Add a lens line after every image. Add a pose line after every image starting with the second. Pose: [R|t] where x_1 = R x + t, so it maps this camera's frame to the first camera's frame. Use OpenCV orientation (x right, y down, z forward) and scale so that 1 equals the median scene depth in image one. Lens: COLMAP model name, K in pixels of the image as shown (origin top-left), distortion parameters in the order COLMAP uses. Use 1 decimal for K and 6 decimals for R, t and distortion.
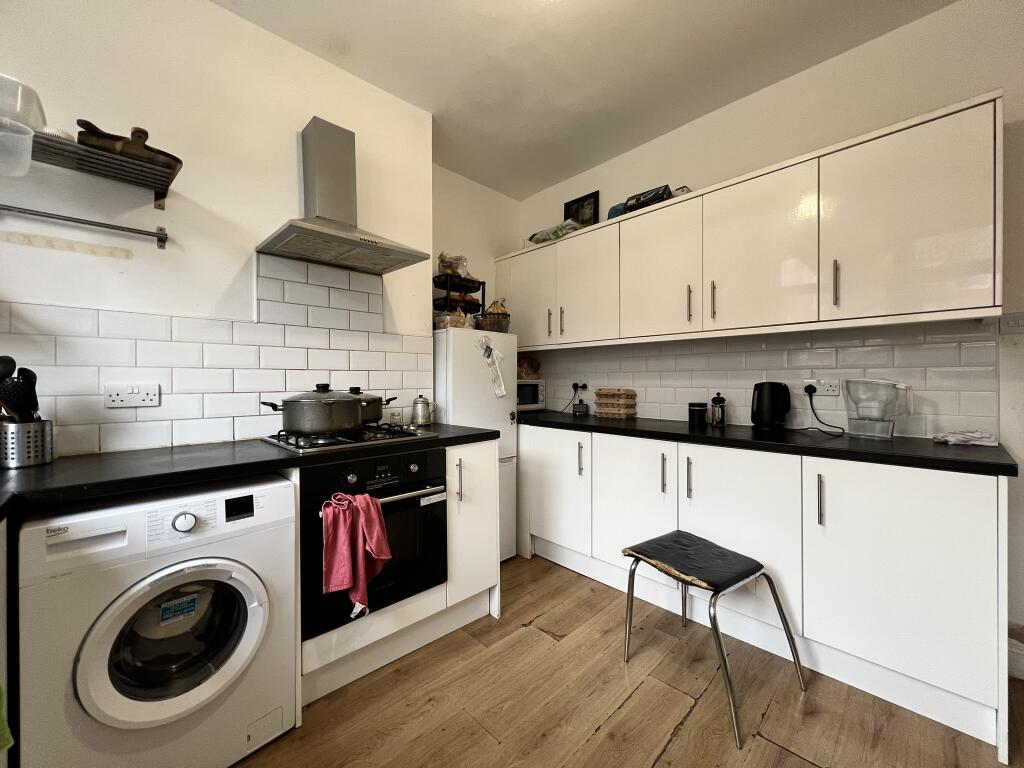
lens RADIAL K [[410.9, 0, 510.5], [0, 410.9, 380.2], [0, 0, 1]] dist [-0.001928, 0.000185]
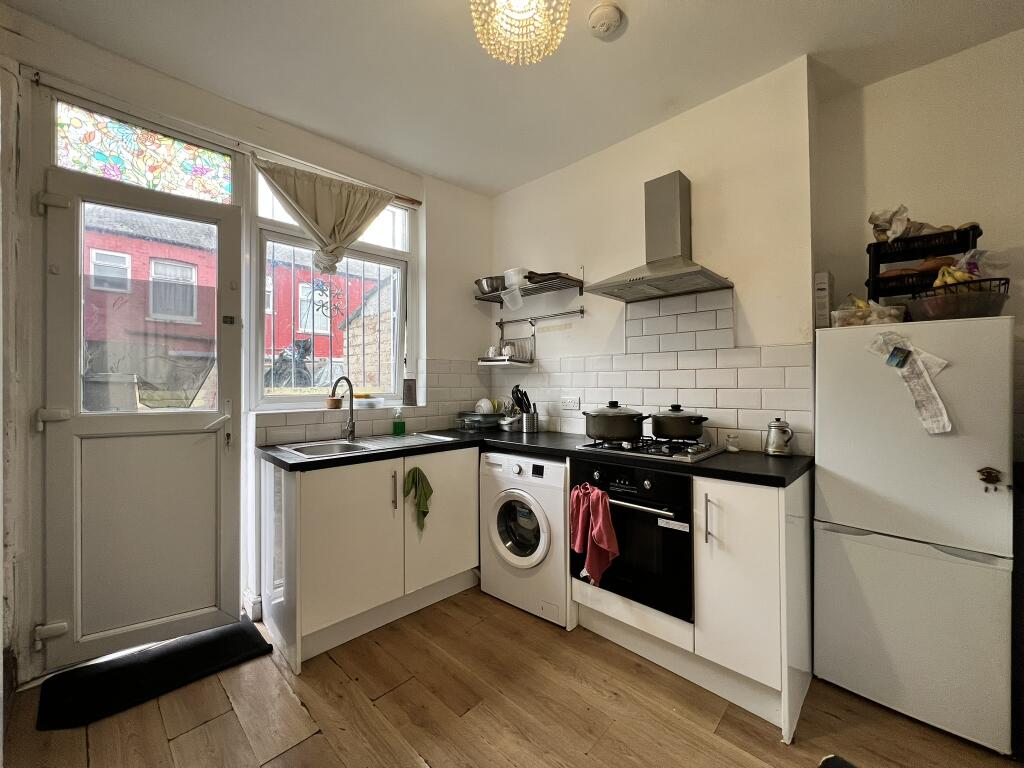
lens RADIAL K [[410.9, 0, 510.5], [0, 410.9, 380.2], [0, 0, 1]] dist [-0.001928, 0.000185]
pose [[0.029835, -0.007516, -0.999527, 0.797507], [0.000864, 0.999972, -0.007493, -0.045865], [0.999554, -0.000640, 0.029840, 0.609528]]
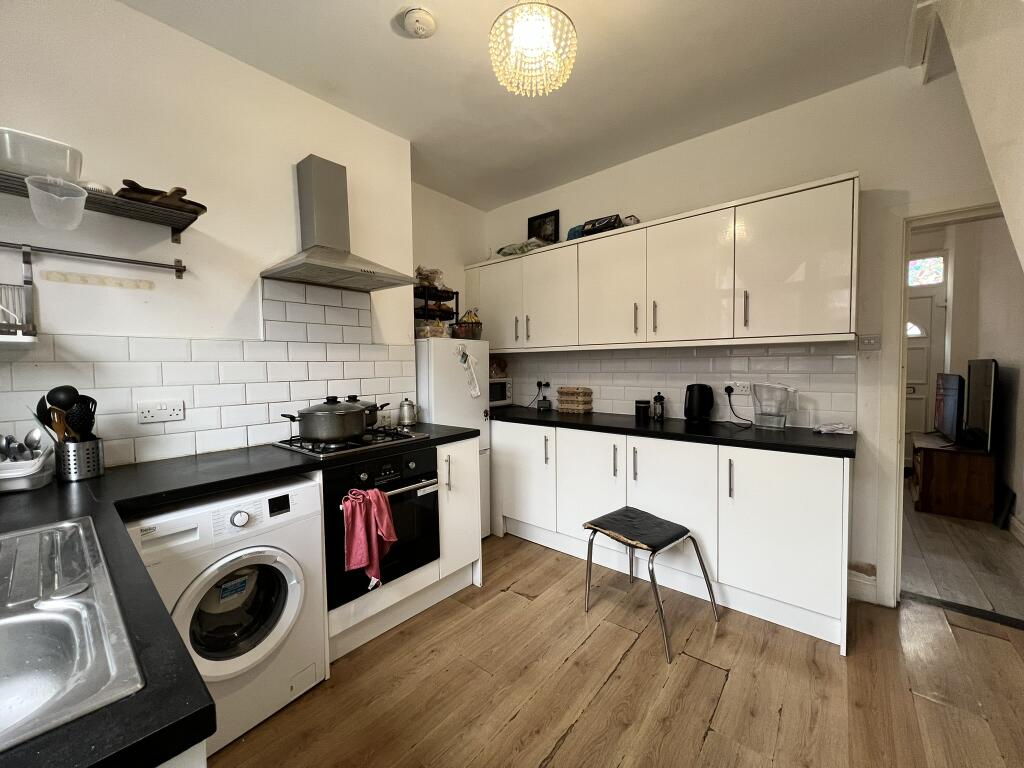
lens RADIAL K [[410.9, 0, 510.5], [0, 410.9, 380.2], [0, 0, 1]] dist [-0.001928, 0.000185]
pose [[0.994270, -0.014484, 0.105916, -0.072909], [0.010508, 0.999223, 0.037999, -0.073327], [-0.106384, -0.036669, 0.993649, -0.200770]]
